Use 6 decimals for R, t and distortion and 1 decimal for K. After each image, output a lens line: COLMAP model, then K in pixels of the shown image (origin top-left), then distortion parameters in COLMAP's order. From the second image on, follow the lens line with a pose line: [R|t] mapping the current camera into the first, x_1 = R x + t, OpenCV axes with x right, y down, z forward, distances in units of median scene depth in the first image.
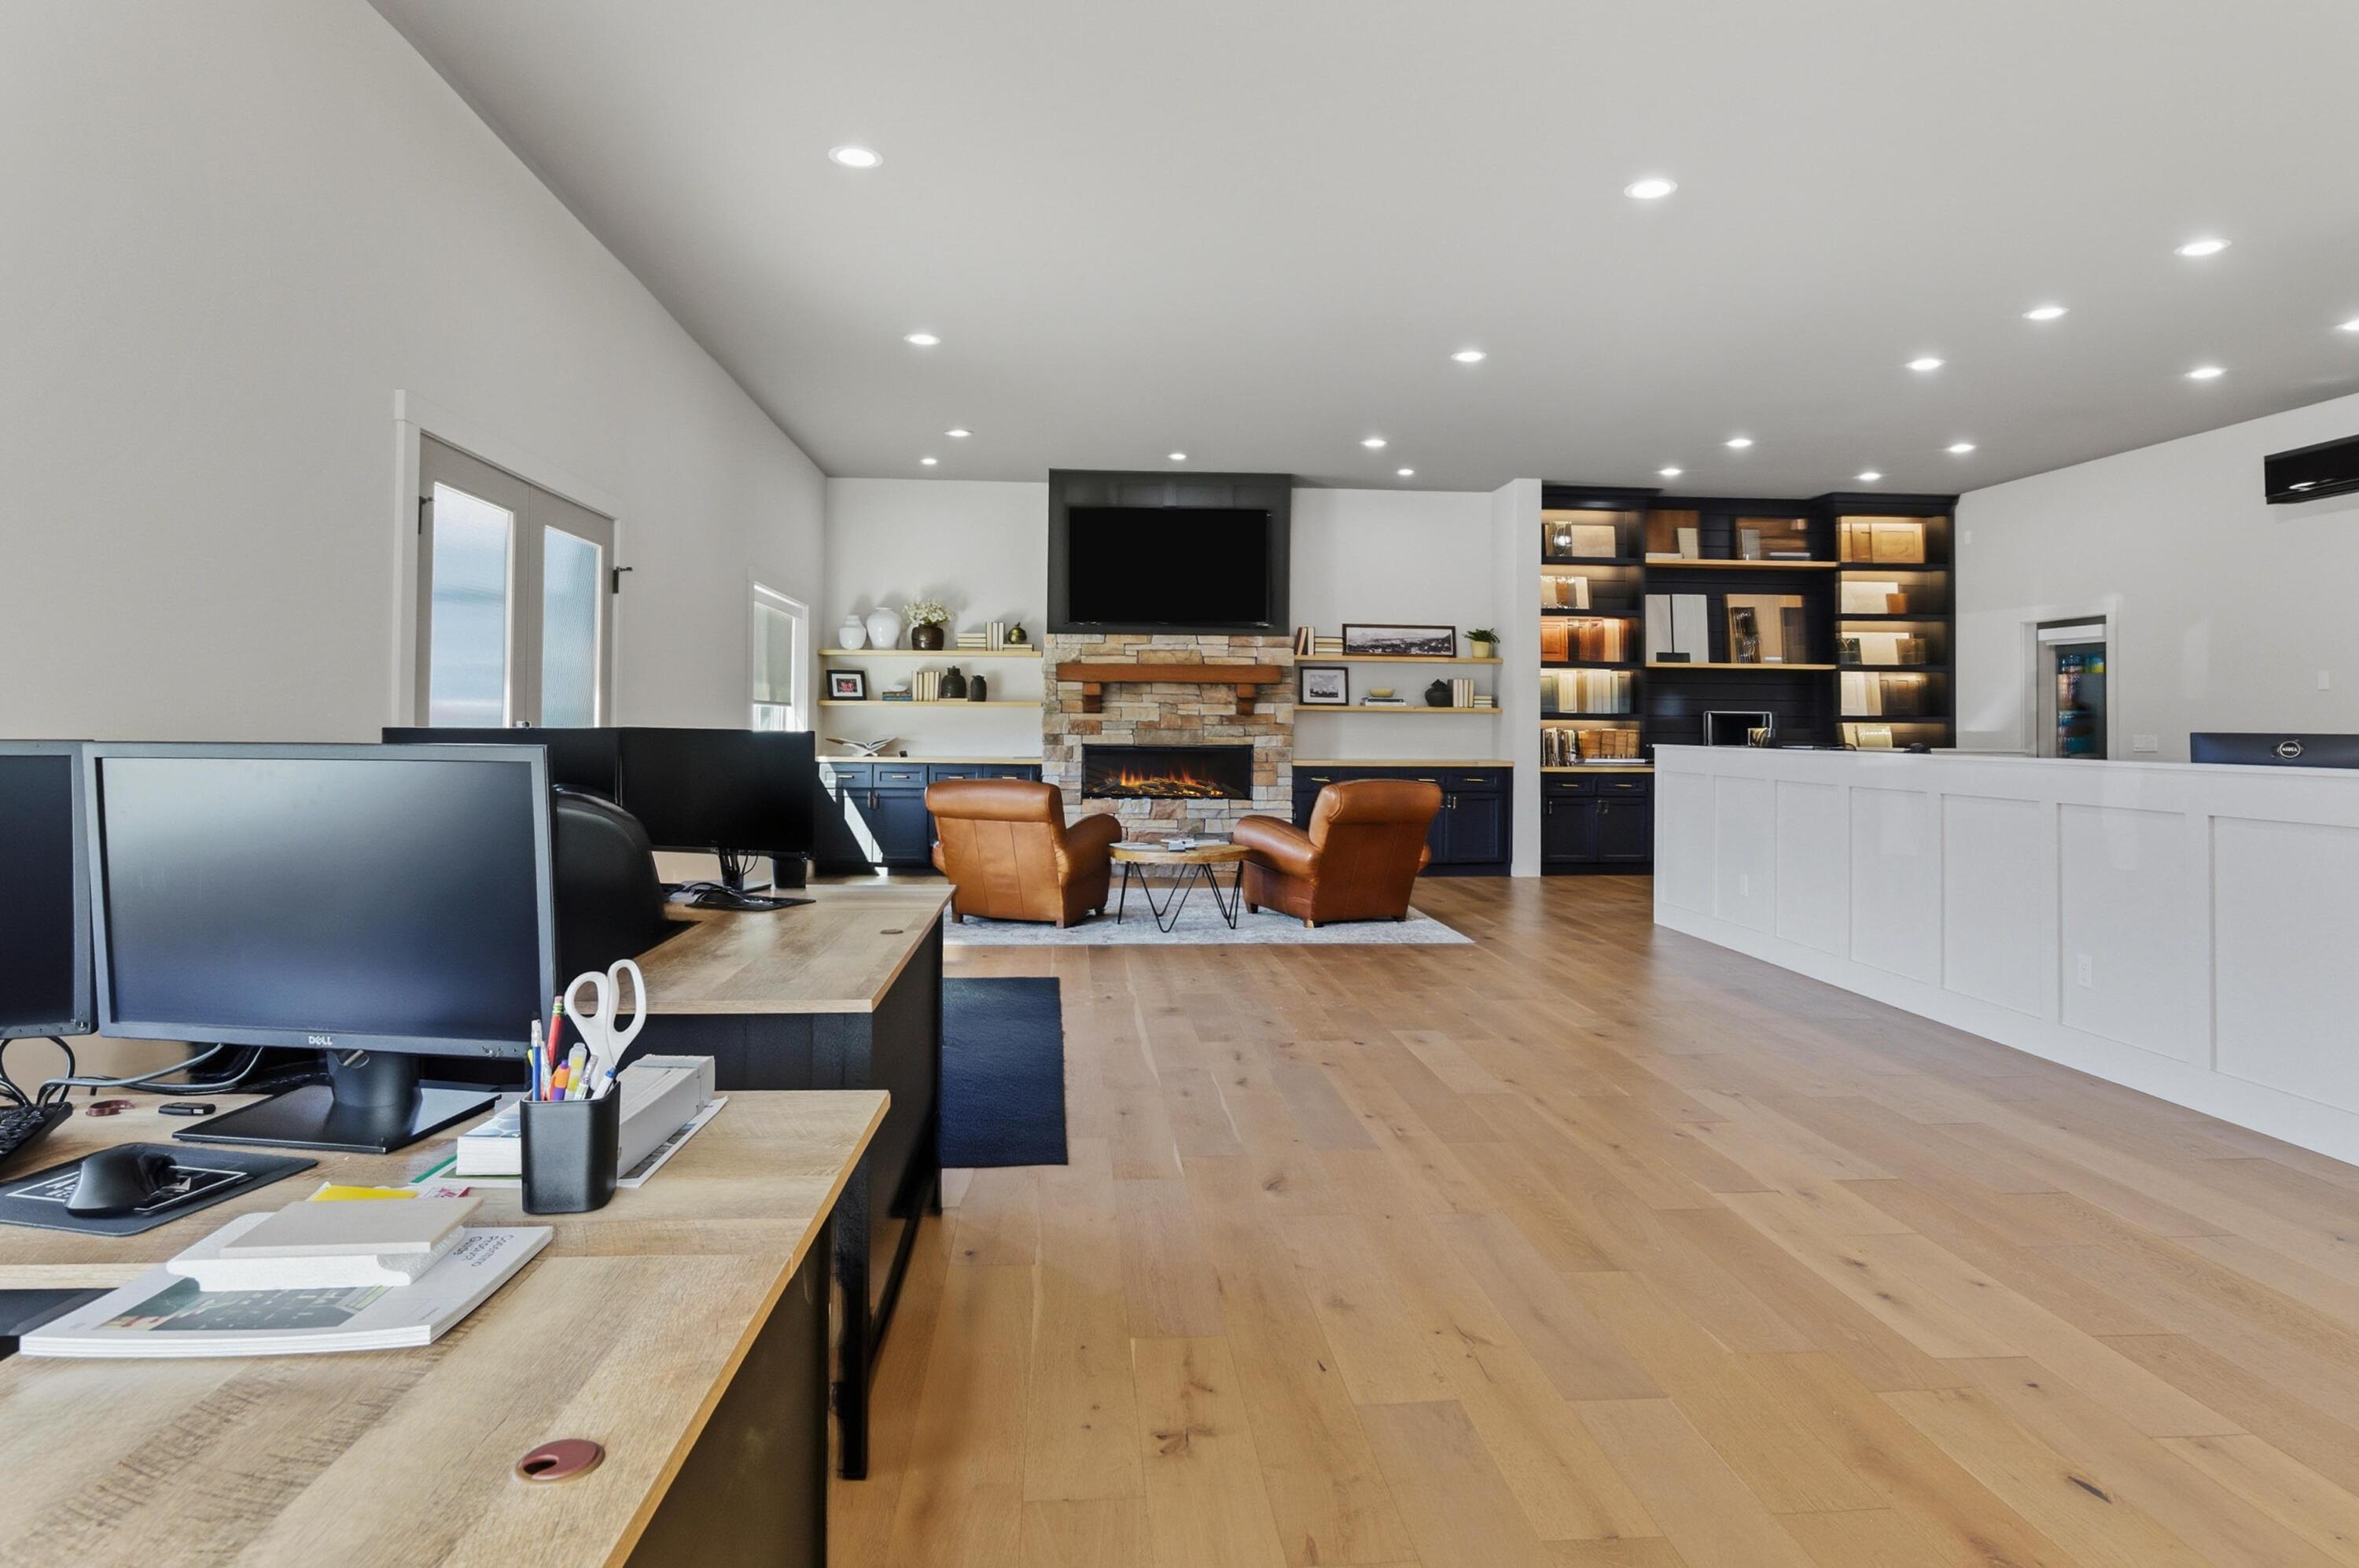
lens RADIAL K [[1329.3, 0, 1186.8], [0, 1329.3, 696.5], [0, 0, 1]] dist [-0.002935, -0.000138]
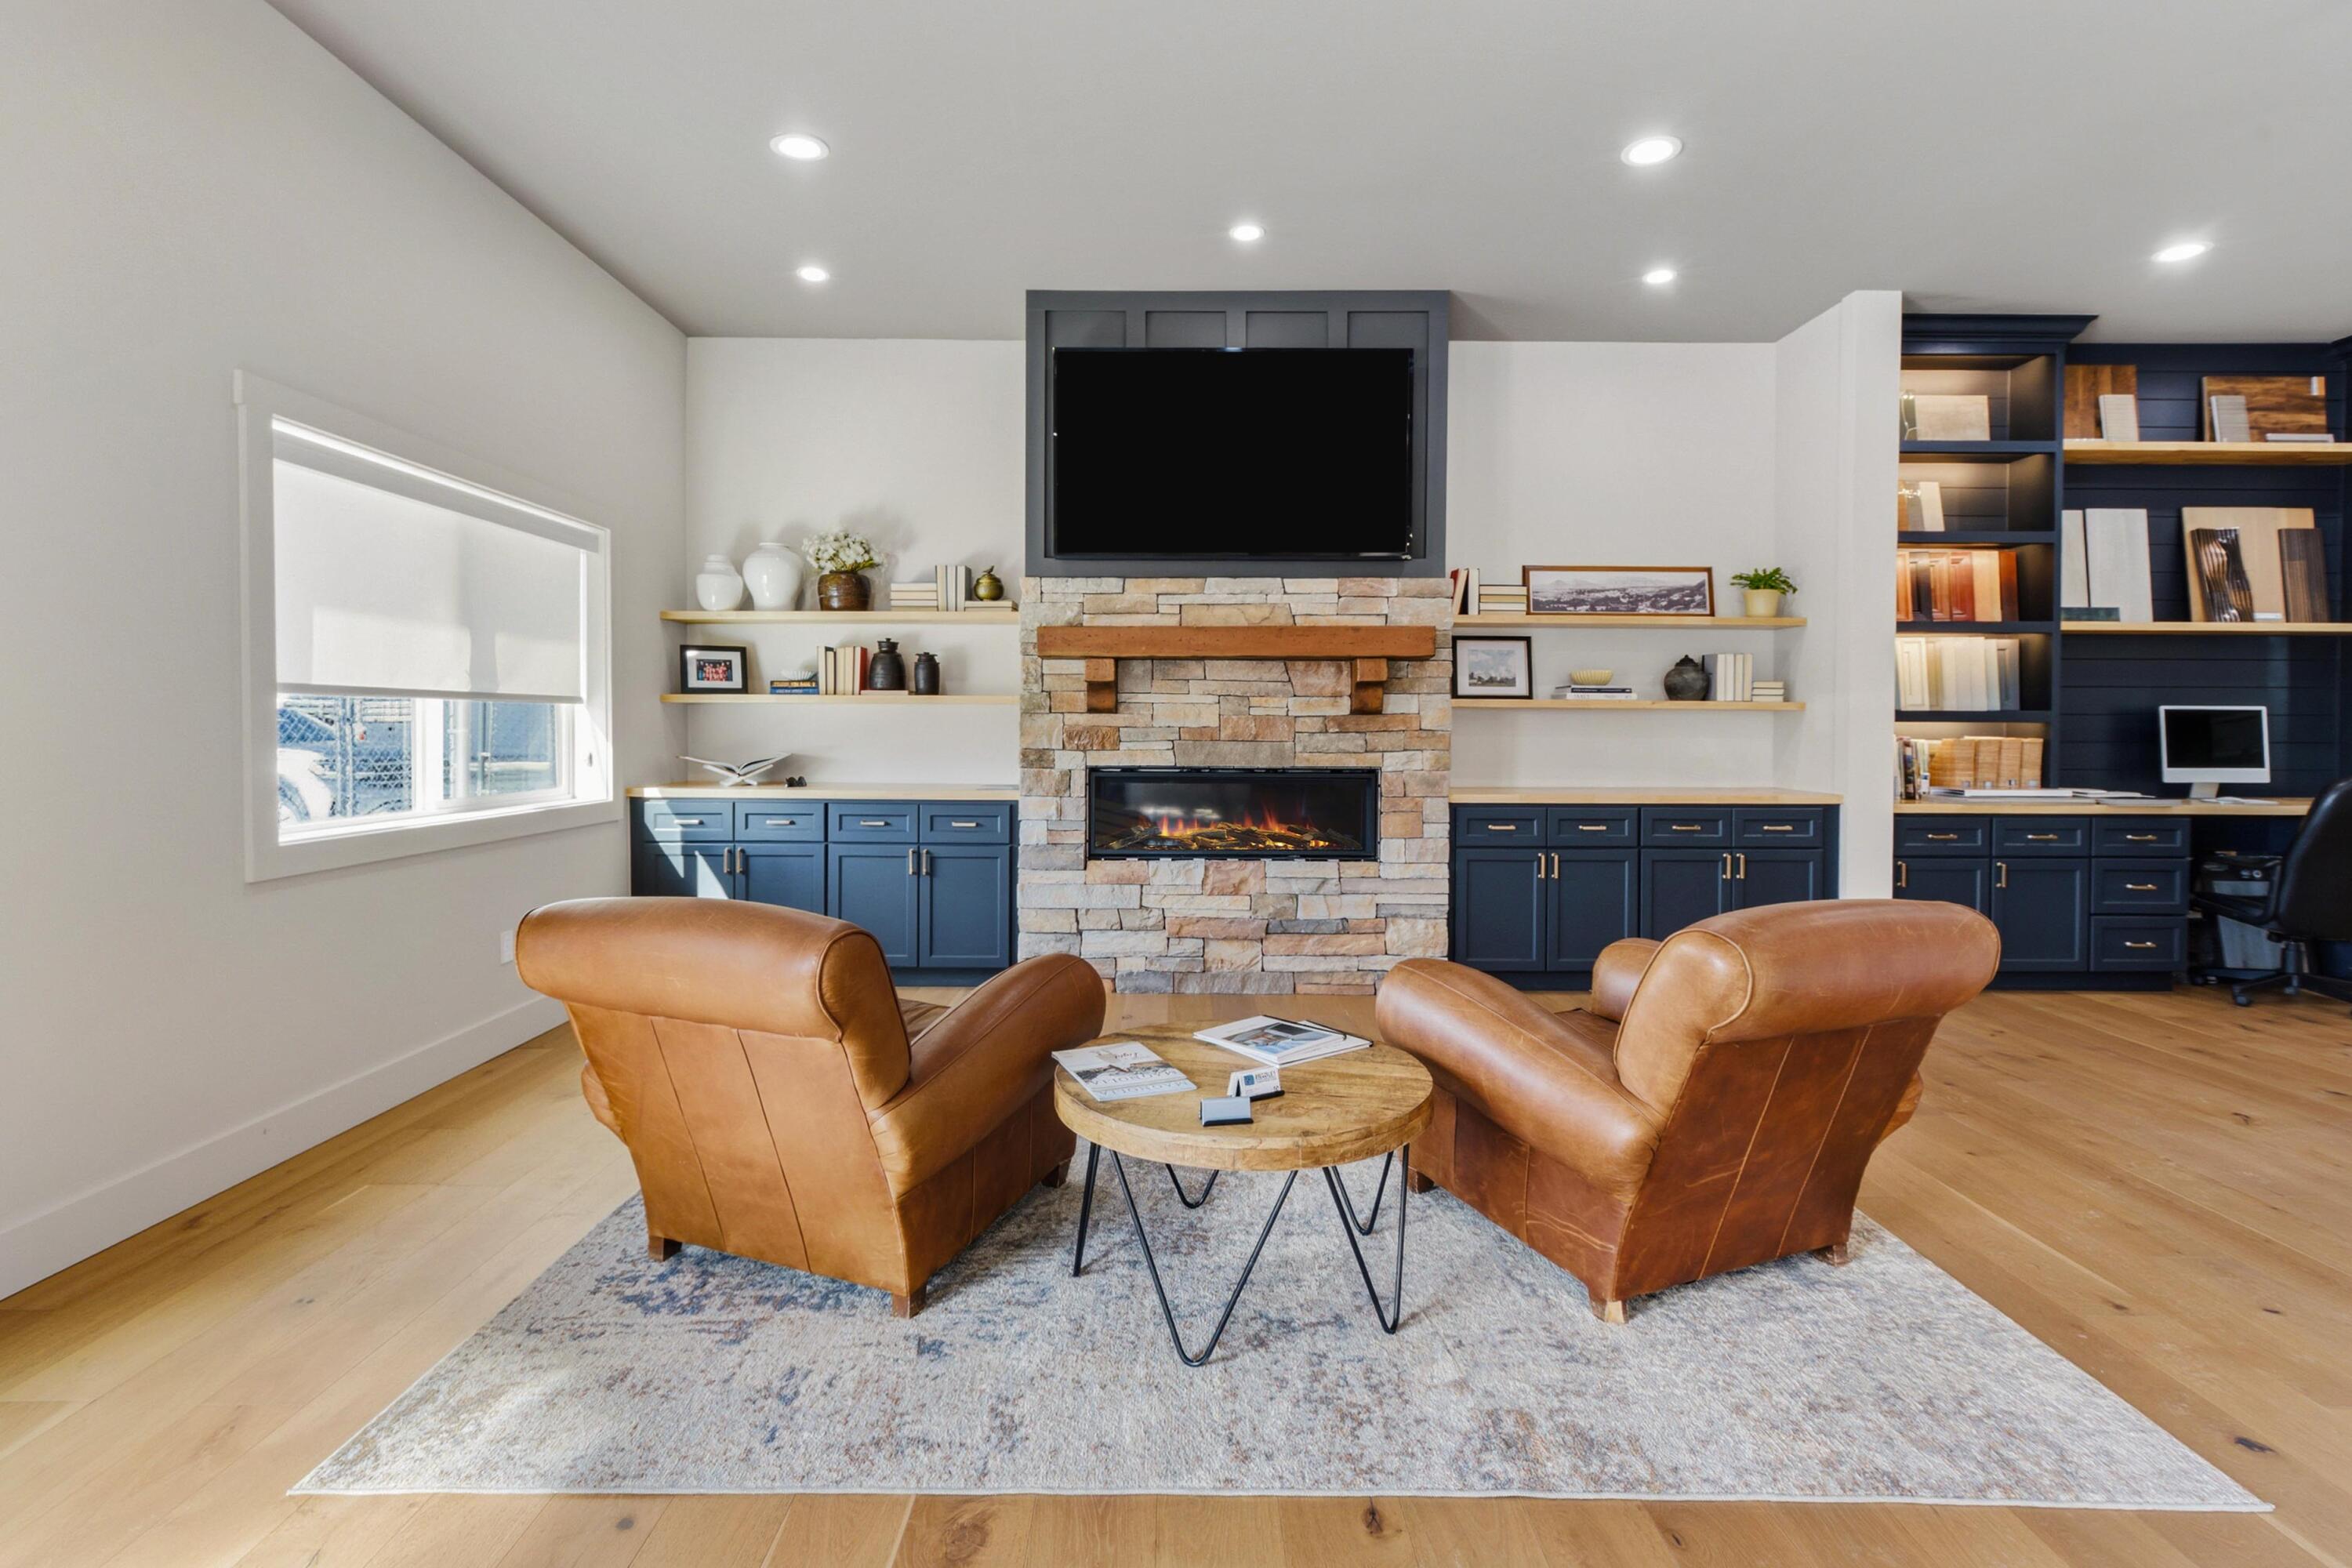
lens RADIAL K [[1092.7, 0, 1177.8], [0, 1092.7, 733.9], [0, 0, 1]] dist [0.003024, -0.000259]
pose [[0.996363, -0.002386, -0.085179, 0.002424], [0.004892, 0.999561, 0.029218, 0.007552], [0.085072, -0.029528, 0.995937, 0.508365]]
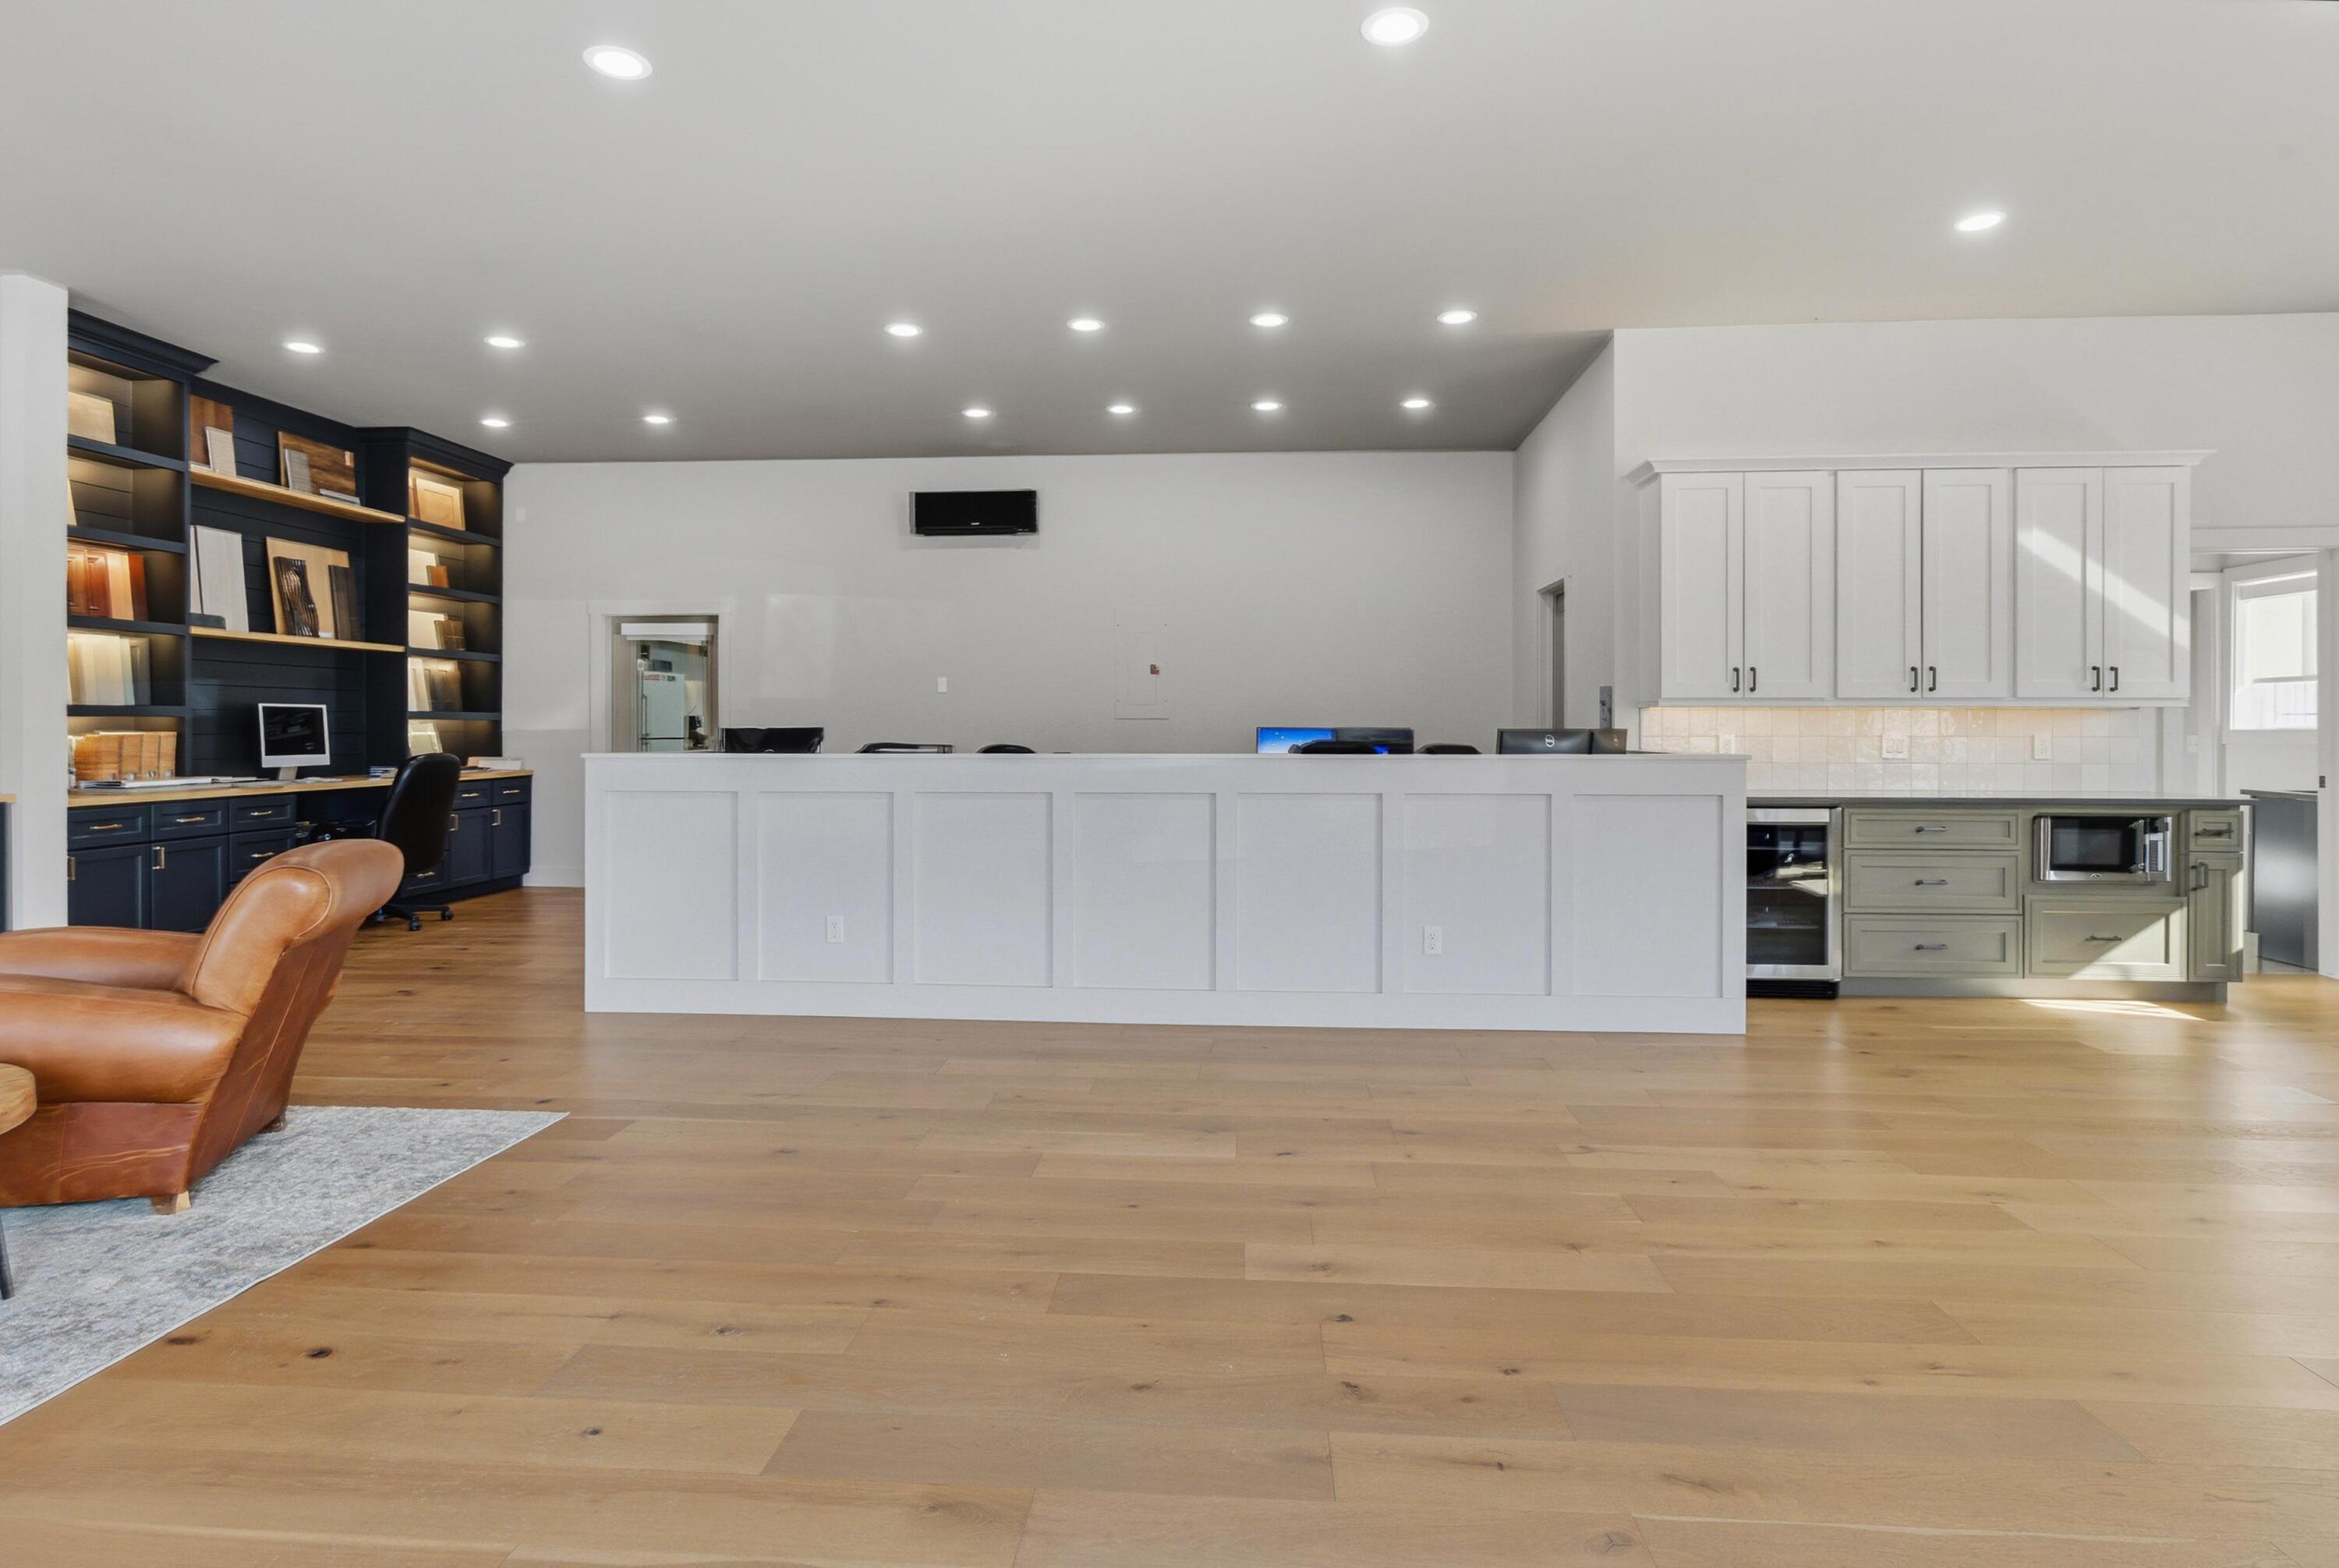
lens RADIAL K [[1227.5, 0, 1161.1], [0, 1227.5, 727.2], [0, 0, 1]] dist [-0.000233, -0.000295]
pose [[0.164623, -0.007907, 0.986325, -0.168742], [-0.019265, 0.999751, 0.011231, 0.007644], [-0.986168, -0.020851, 0.164430, 0.455344]]
